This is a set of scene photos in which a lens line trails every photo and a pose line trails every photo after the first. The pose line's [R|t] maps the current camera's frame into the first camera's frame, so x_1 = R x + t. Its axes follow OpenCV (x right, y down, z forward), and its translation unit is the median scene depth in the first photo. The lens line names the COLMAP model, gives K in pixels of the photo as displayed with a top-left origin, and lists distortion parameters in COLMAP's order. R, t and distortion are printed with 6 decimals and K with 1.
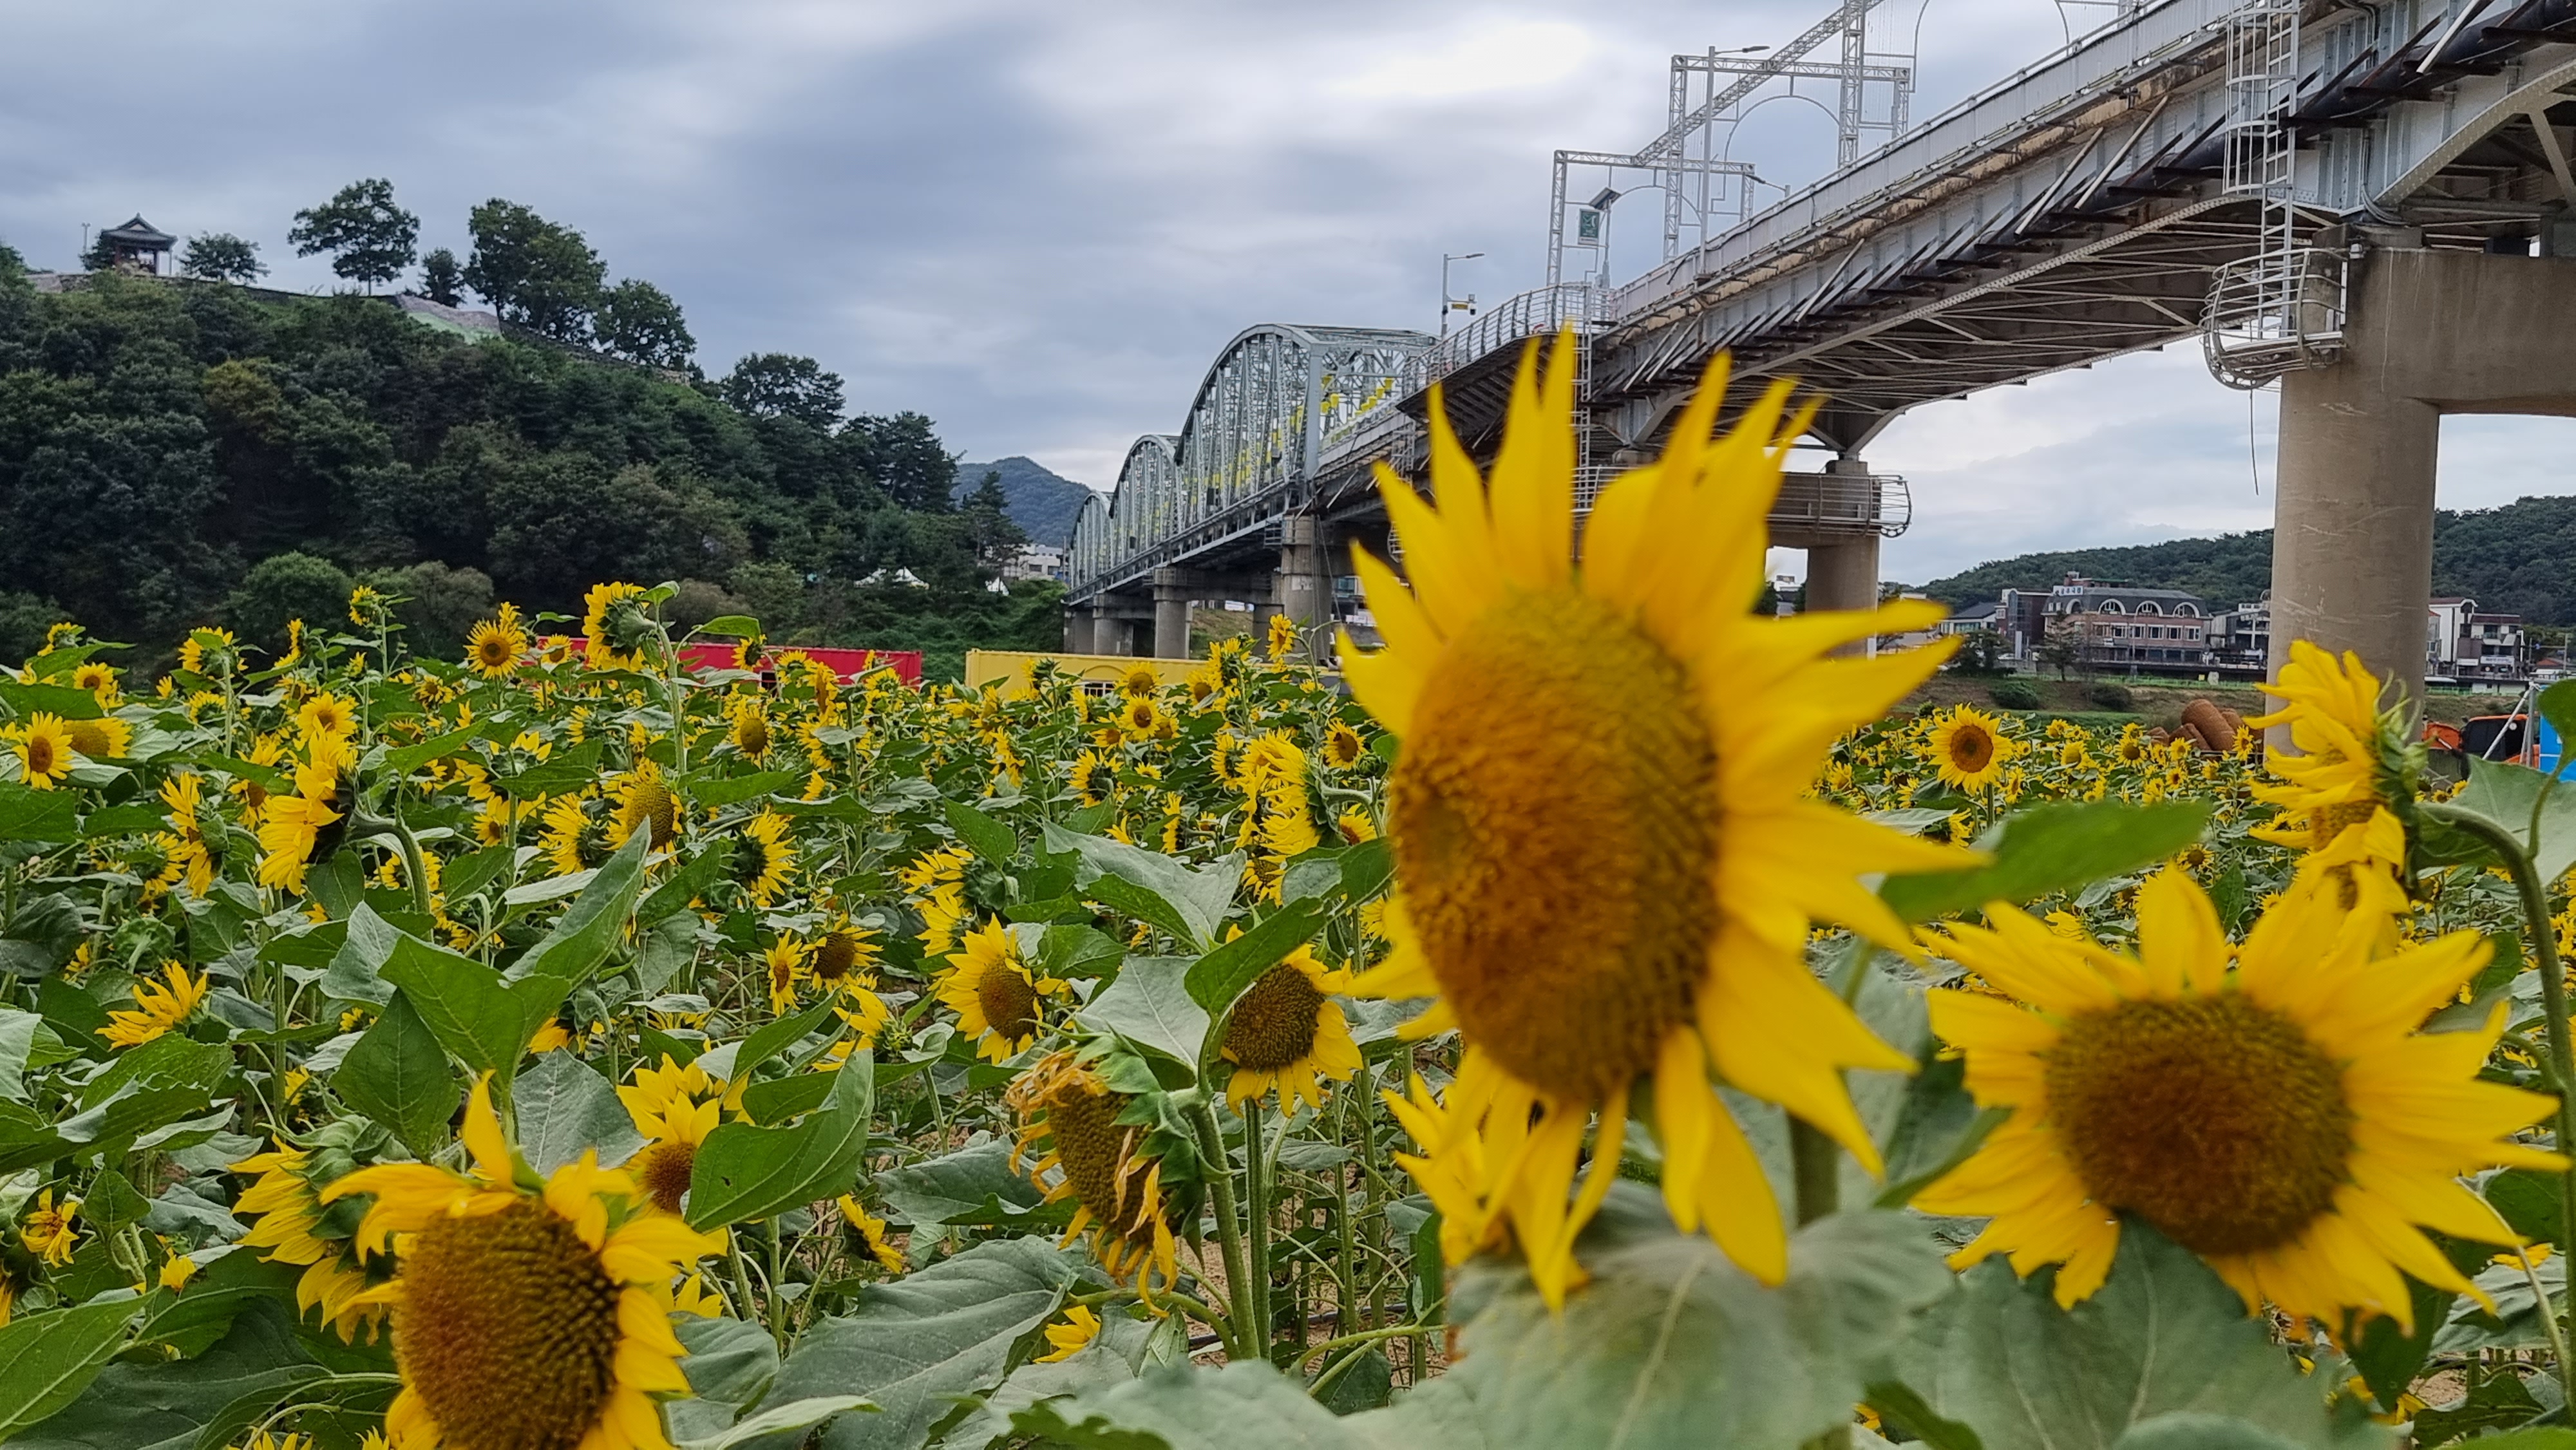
lens RADIAL K [[2769.8, 0, 1288.0], [0, 2769.8, 725.0], [0, 0, 1]] dist [0.111882, -0.202366]
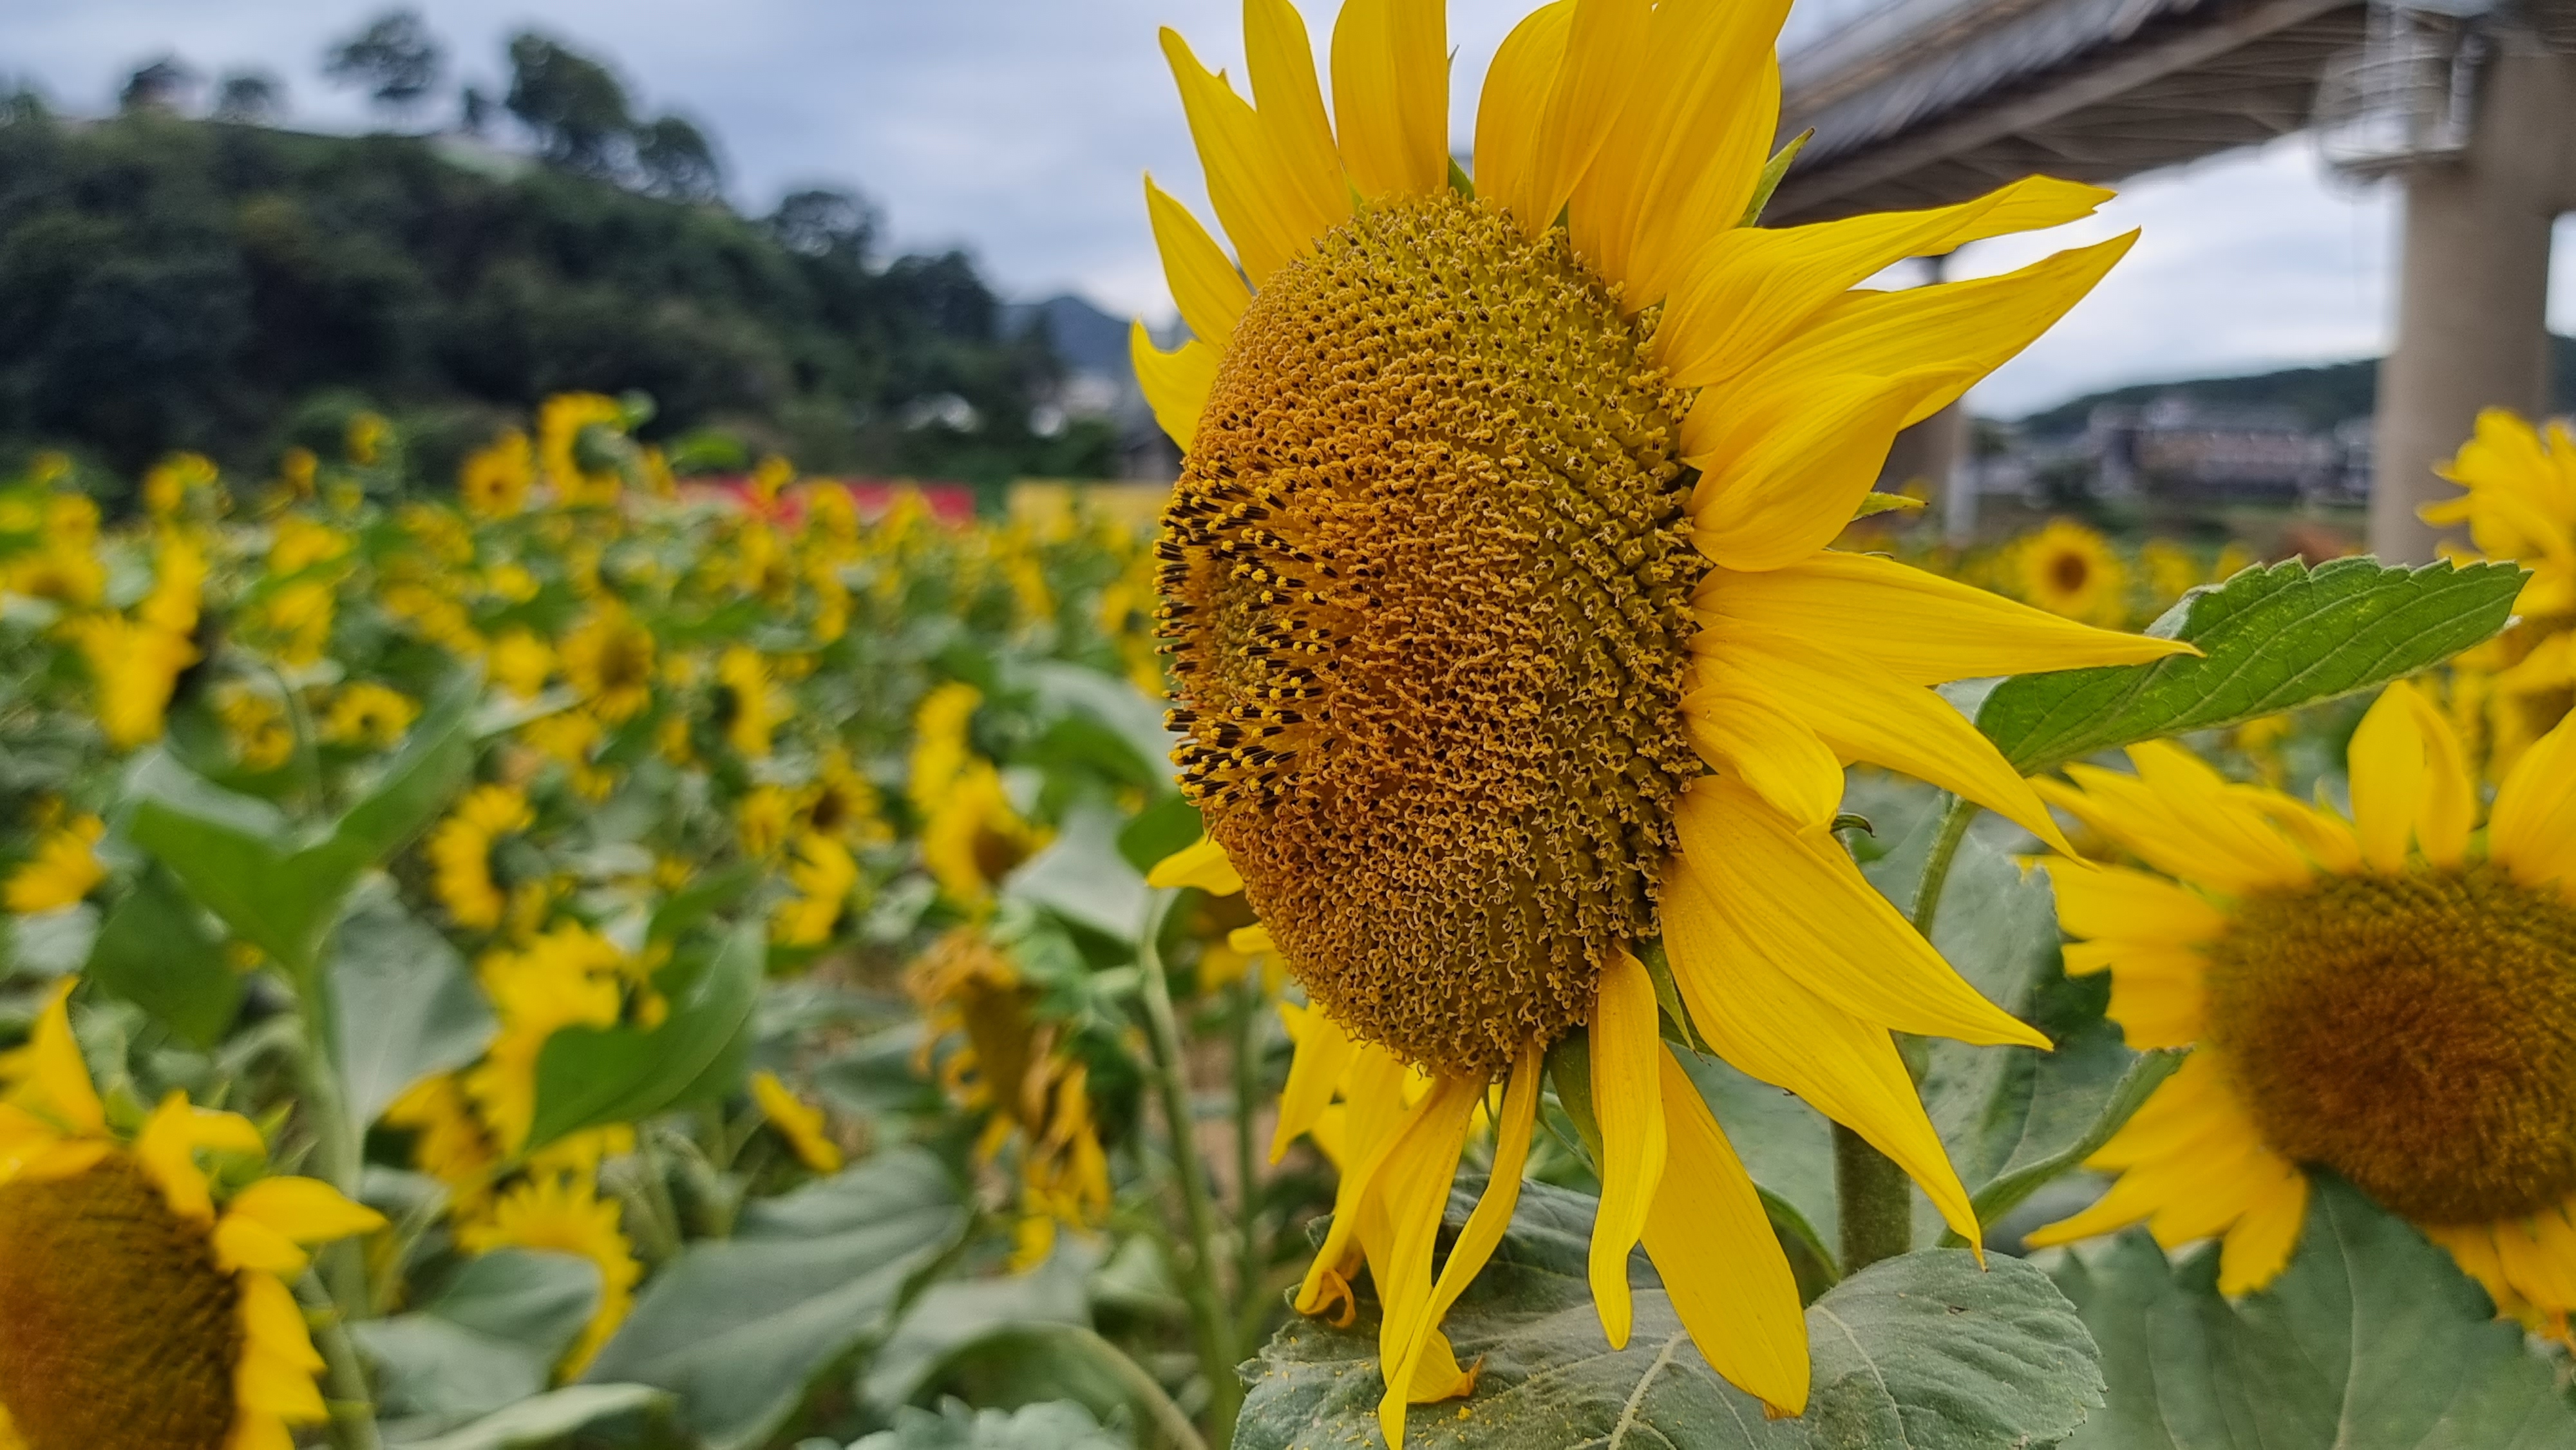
lens RADIAL K [[2769.8, 0, 1288.0], [0, 2769.8, 725.0], [0, 0, 1]] dist [0.111882, -0.202366]
pose [[0.999569, -0.006638, -0.028605, 0.057833], [0.008216, 0.998432, 0.055380, 0.019402], [0.028193, -0.055592, 0.998055, 0.284559]]
